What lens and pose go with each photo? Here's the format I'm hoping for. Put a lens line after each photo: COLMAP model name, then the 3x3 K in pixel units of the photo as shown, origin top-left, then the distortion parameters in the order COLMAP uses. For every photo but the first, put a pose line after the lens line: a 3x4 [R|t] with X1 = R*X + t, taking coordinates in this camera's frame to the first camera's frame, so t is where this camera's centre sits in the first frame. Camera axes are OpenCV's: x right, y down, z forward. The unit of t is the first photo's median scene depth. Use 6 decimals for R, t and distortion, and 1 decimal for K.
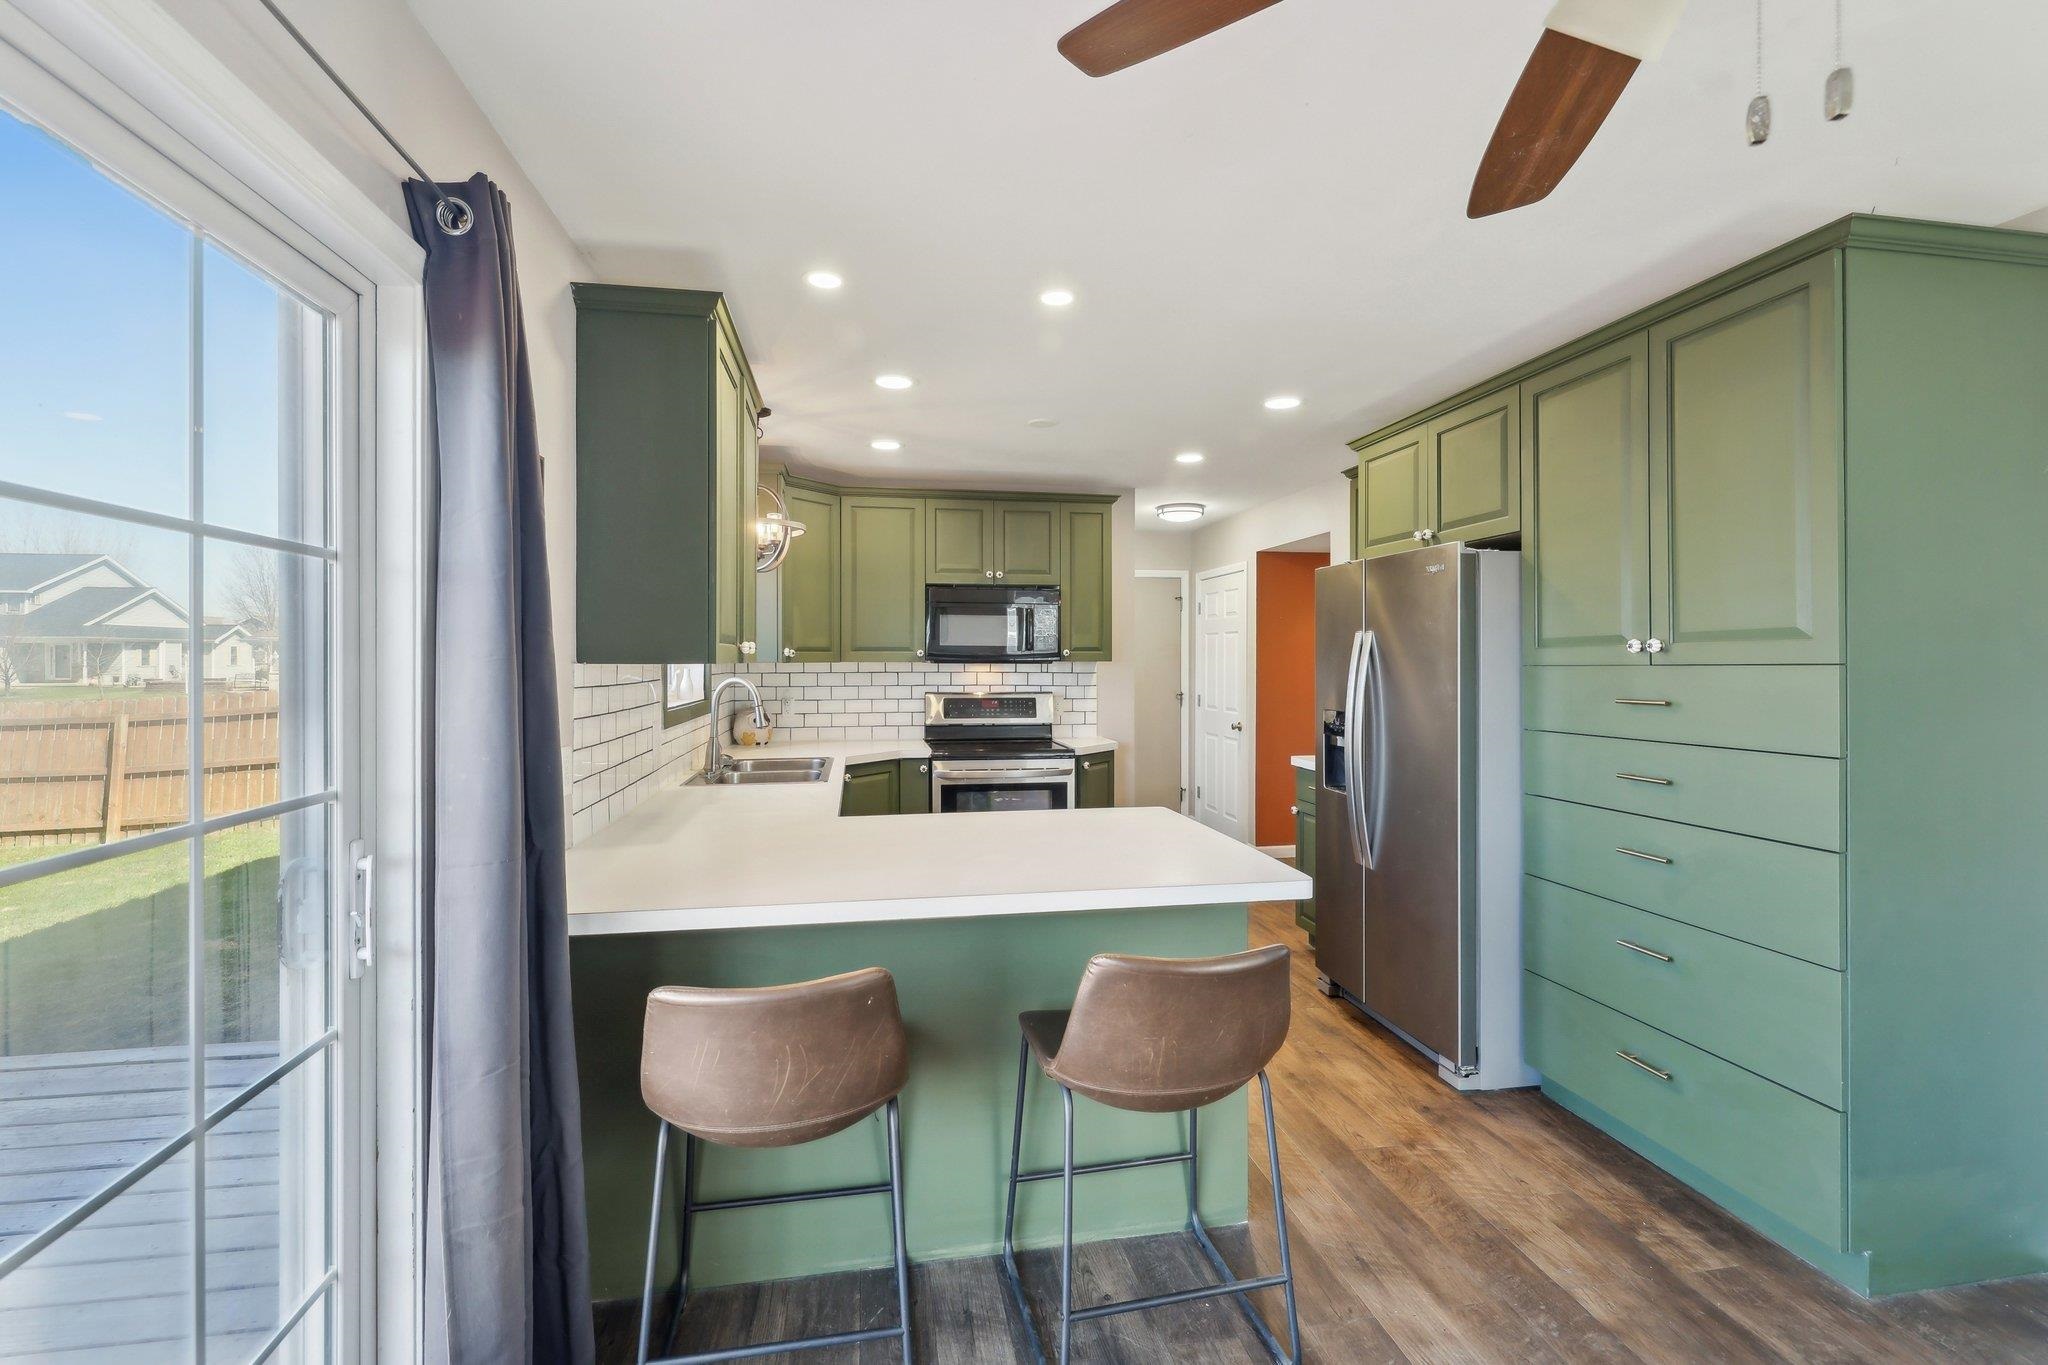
lens RADIAL K [[866.8, 0, 1013.6], [0, 866.8, 663.9], [0, 0, 1]] dist [-0.000987, 0.000804]
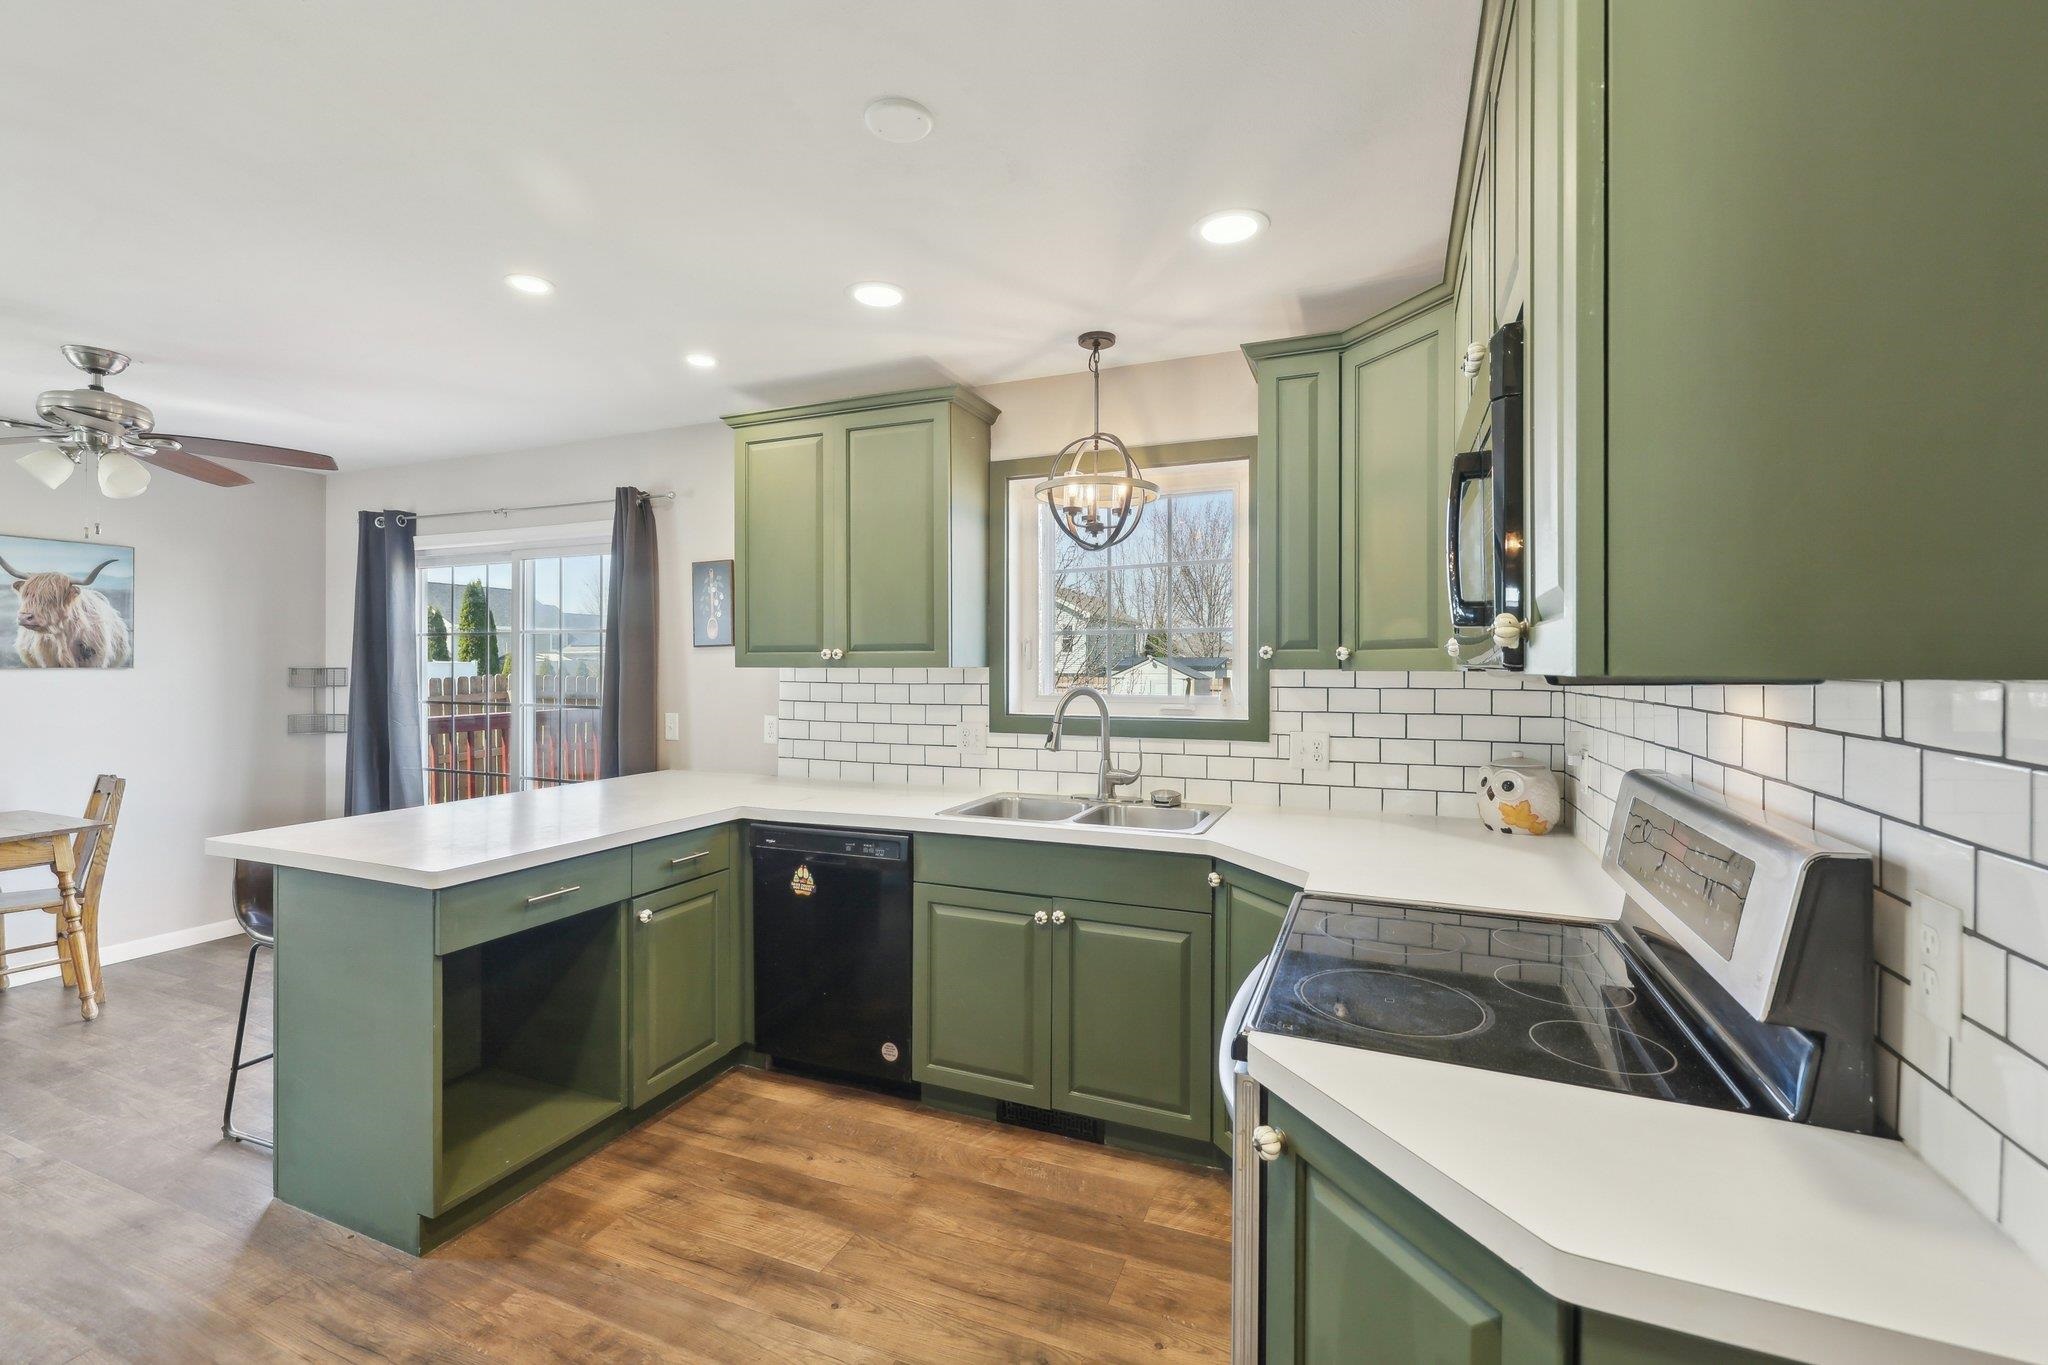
lens RADIAL K [[875.9, 0, 1012.0], [0, 875.9, 667.2], [0, 0, 1]] dist [0.001327, 0.000099]
pose [[-0.547044, 0.000444, -0.837103, 0.296085], [-0.005753, 0.999974, 0.004291, -0.004339], [0.837084, 0.007163, -0.547028, 1.028696]]
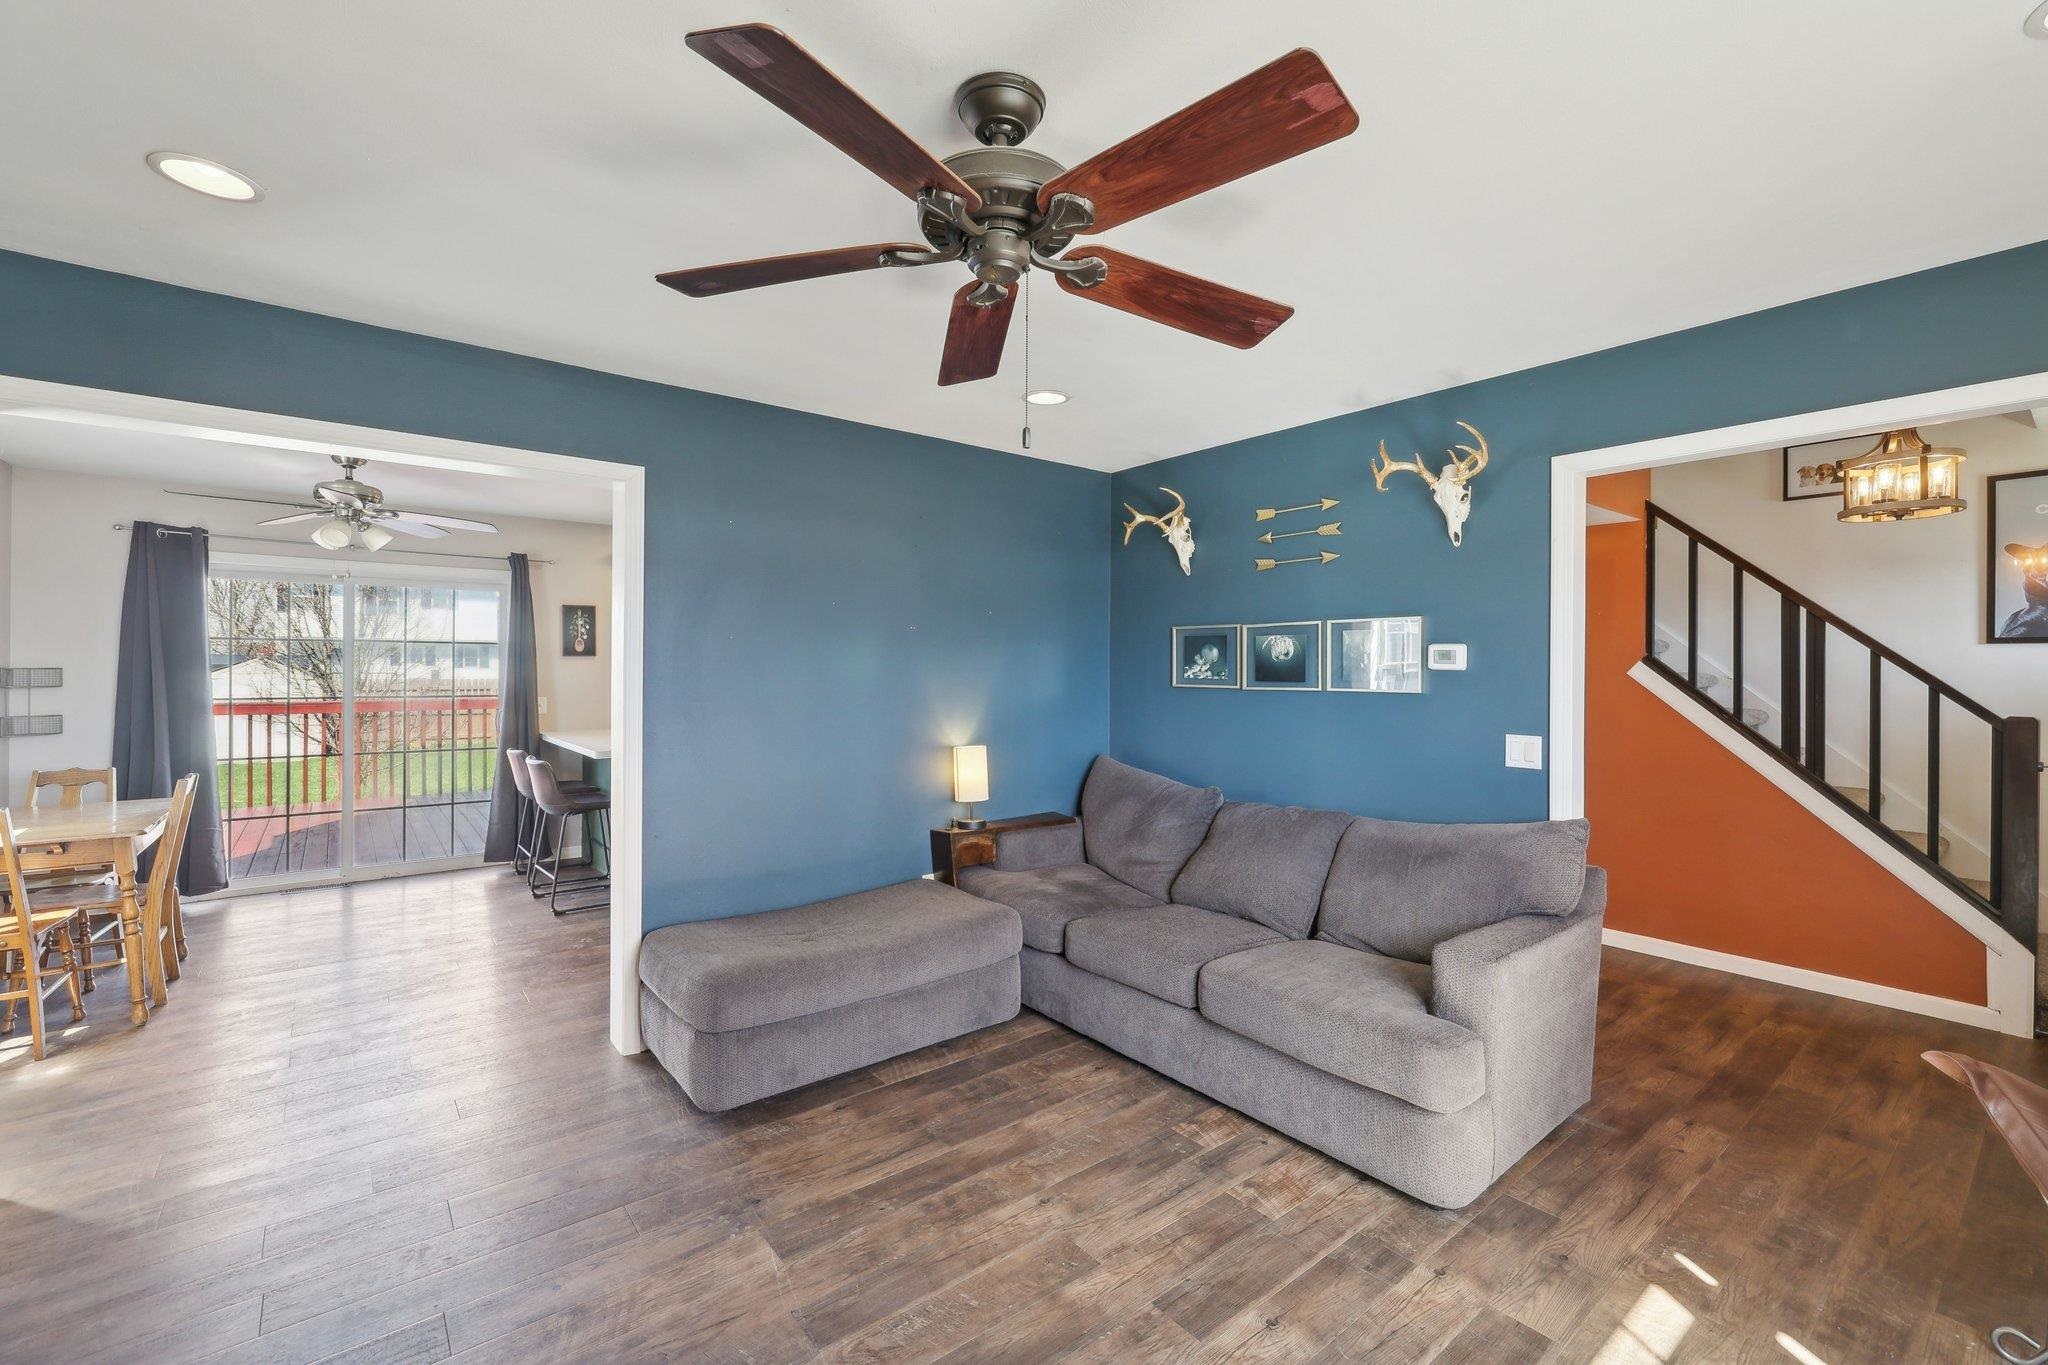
lens RADIAL K [[866.8, 0, 1009.0], [0, 866.8, 668.0], [0, 0, 1]] dist [-0.000987, 0.000804]
pose [[0.469608, 0.001954, -0.882873, 1.234916], [-0.009552, 0.999950, -0.002868, -0.002491], [0.882824, 0.009780, 0.469603, 0.335222]]
